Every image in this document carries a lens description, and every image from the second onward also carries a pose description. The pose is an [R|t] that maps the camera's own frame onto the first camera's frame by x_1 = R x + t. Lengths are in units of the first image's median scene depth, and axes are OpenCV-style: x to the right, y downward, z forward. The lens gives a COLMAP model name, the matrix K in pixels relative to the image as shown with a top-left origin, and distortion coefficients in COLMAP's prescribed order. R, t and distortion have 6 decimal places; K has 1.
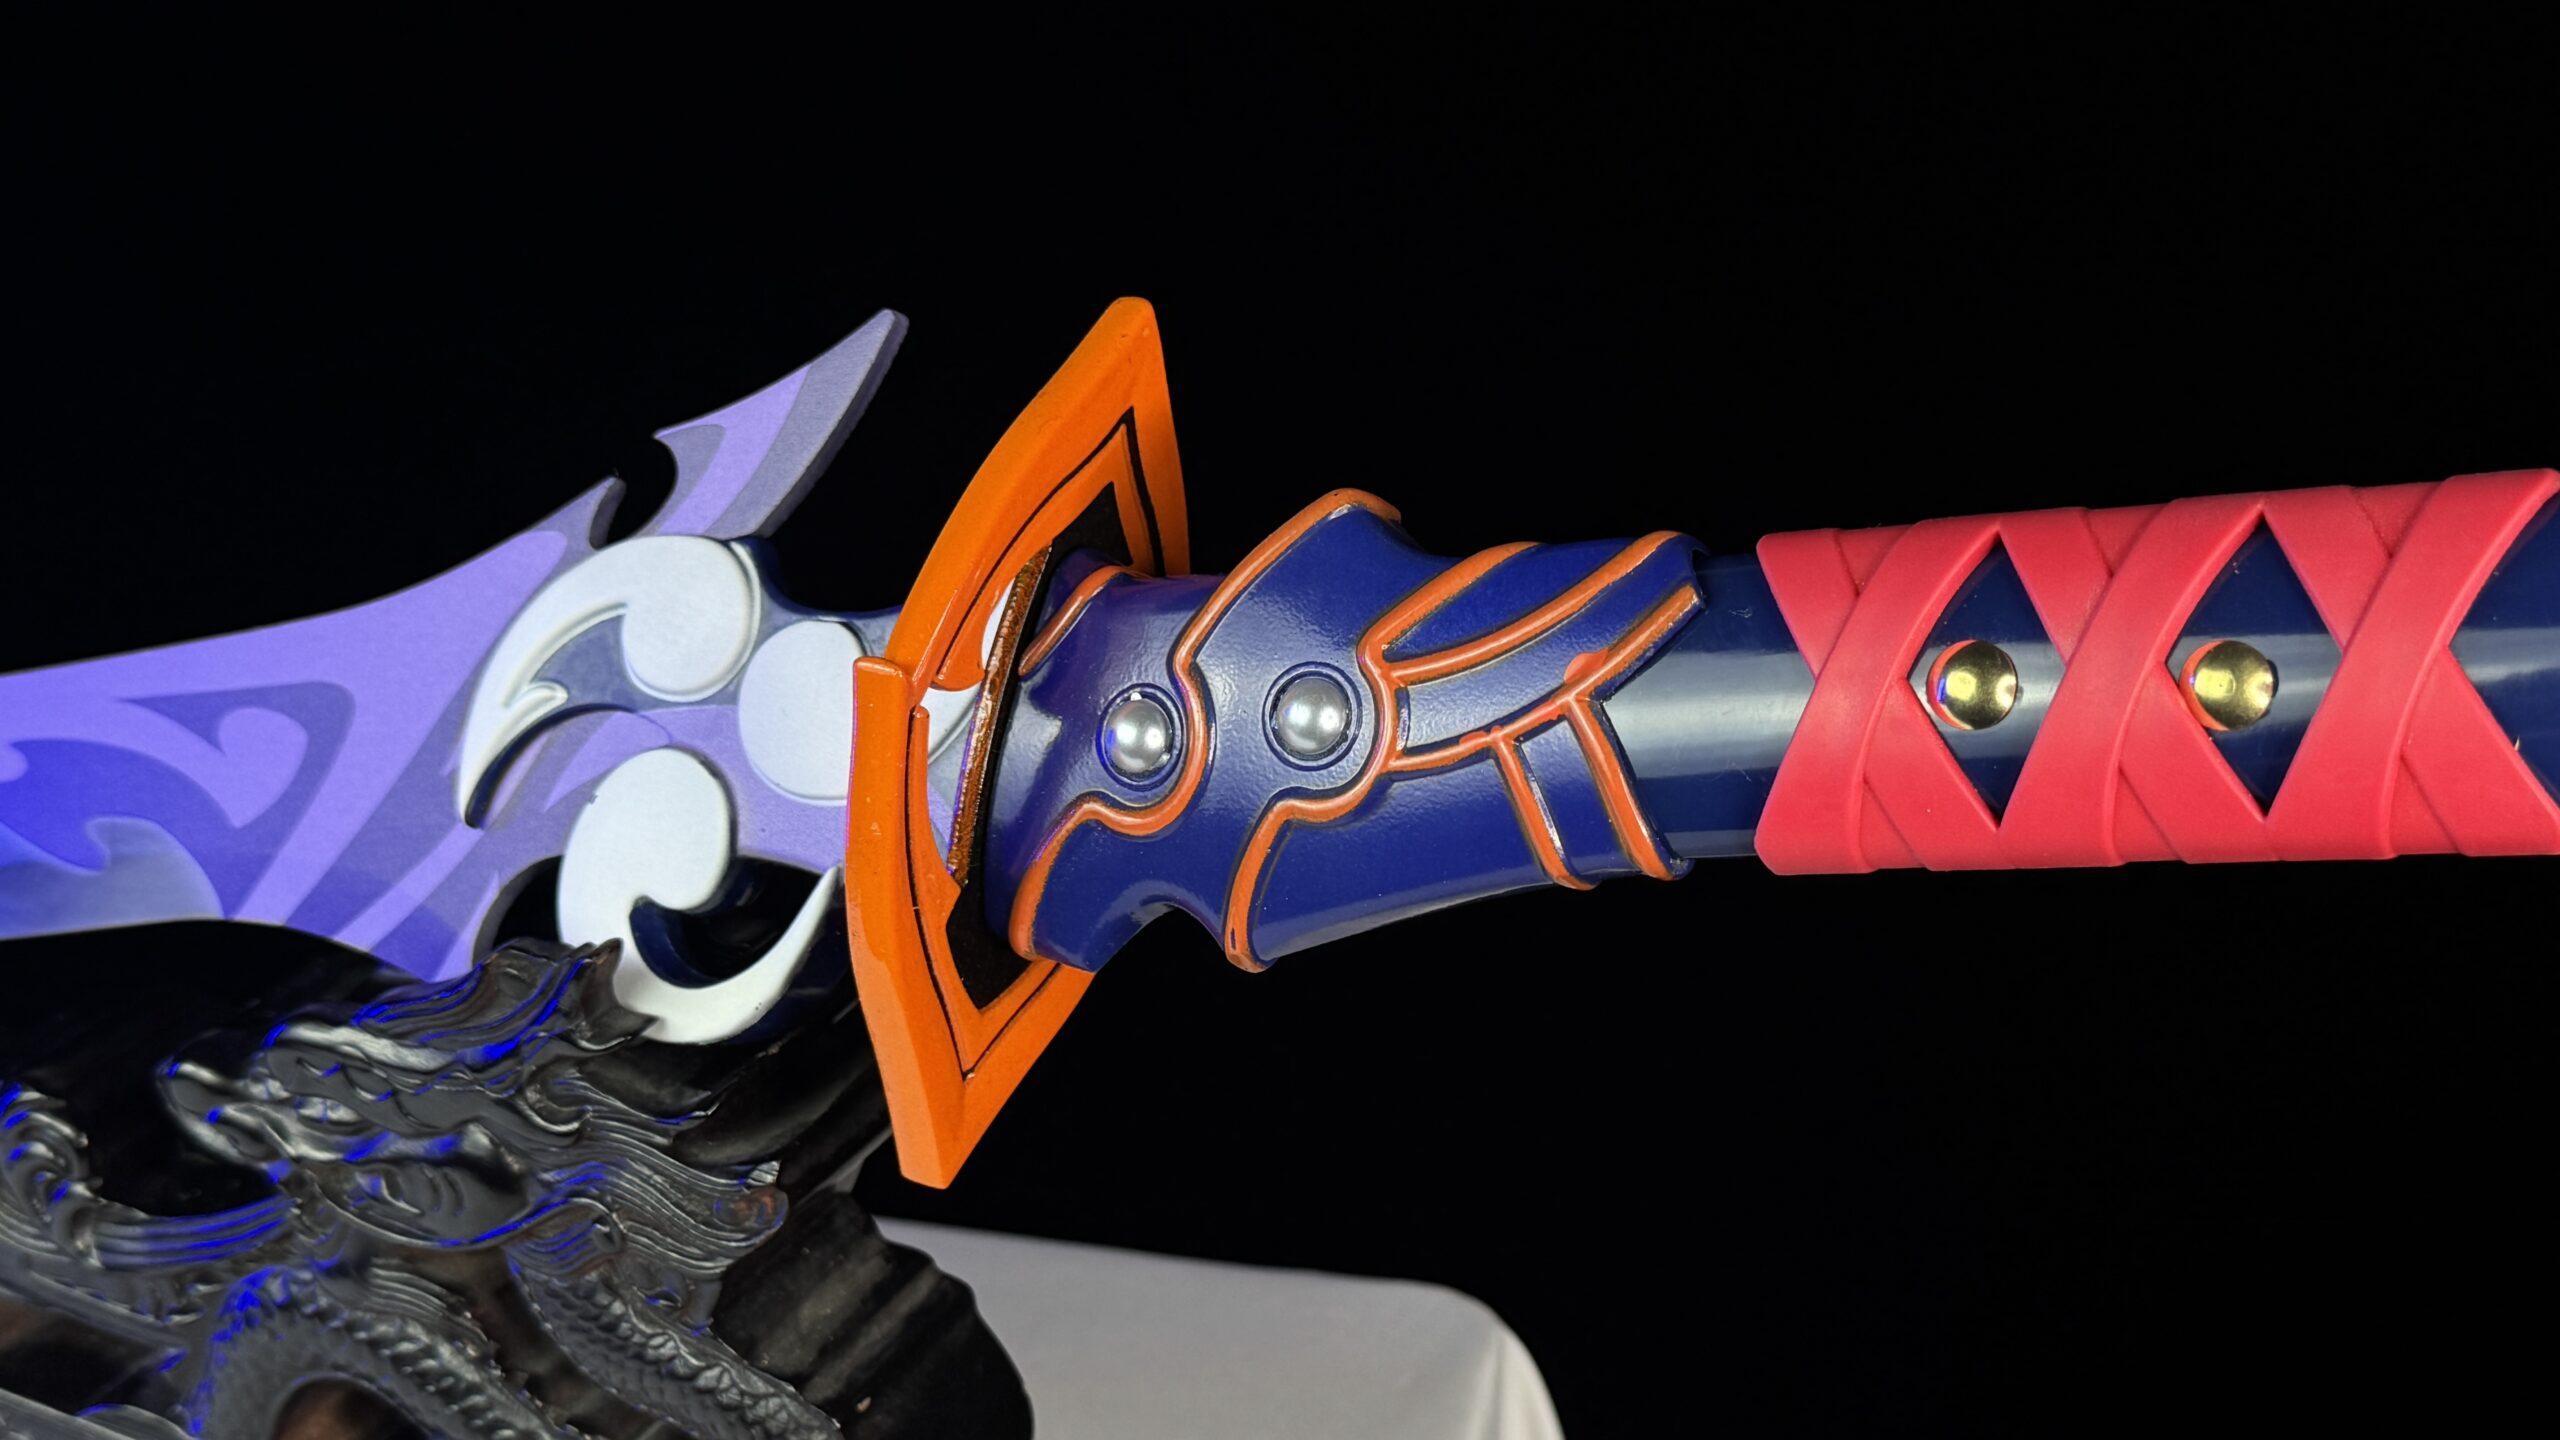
lens RADIAL K [[3154.2, 0, 1270.1], [0, 3154.2, 711.8], [0, 0, 1]] dist [0.231330, 0.000000]
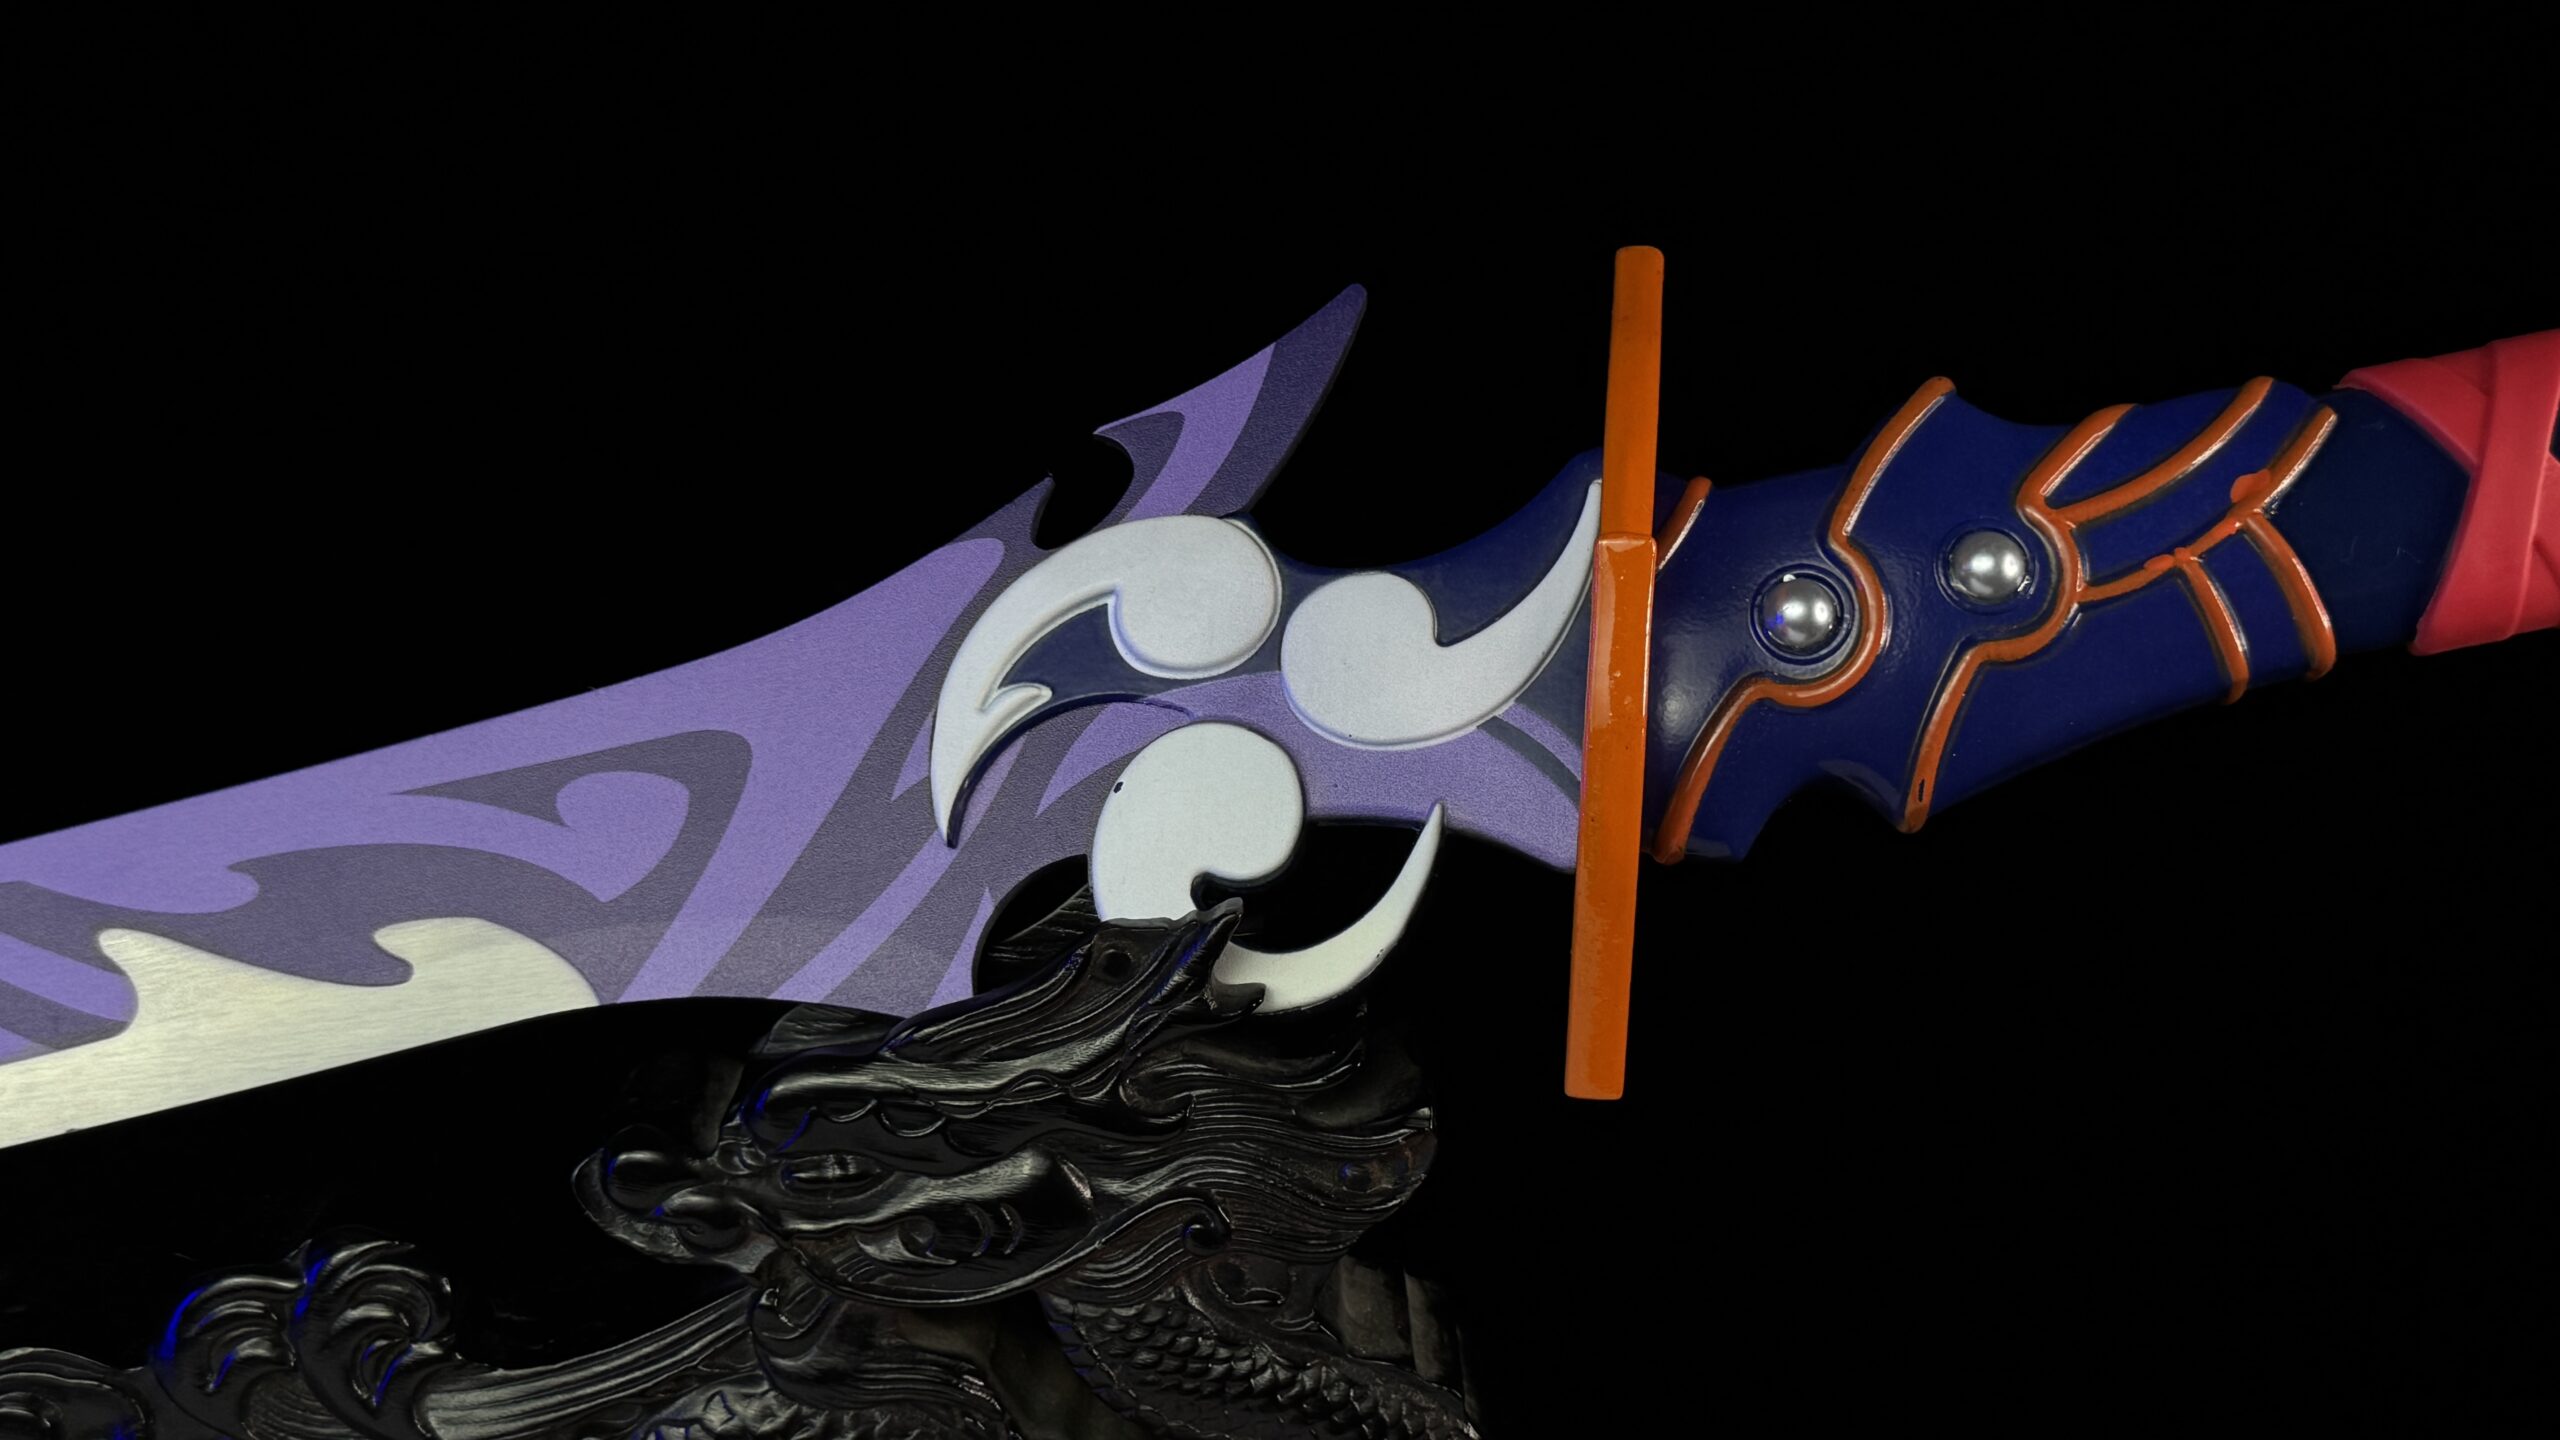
lens RADIAL K [[3154.2, 0, 1285.8], [0, 3154.2, 720.1], [0, 0, 1]] dist [0.231330, 0.000000]
pose [[0.889481, -0.050267, 0.454199, -0.622455], [0.135485, 0.978251, -0.157063, 0.170543], [-0.436425, 0.201242, 0.876946, 0.146168]]
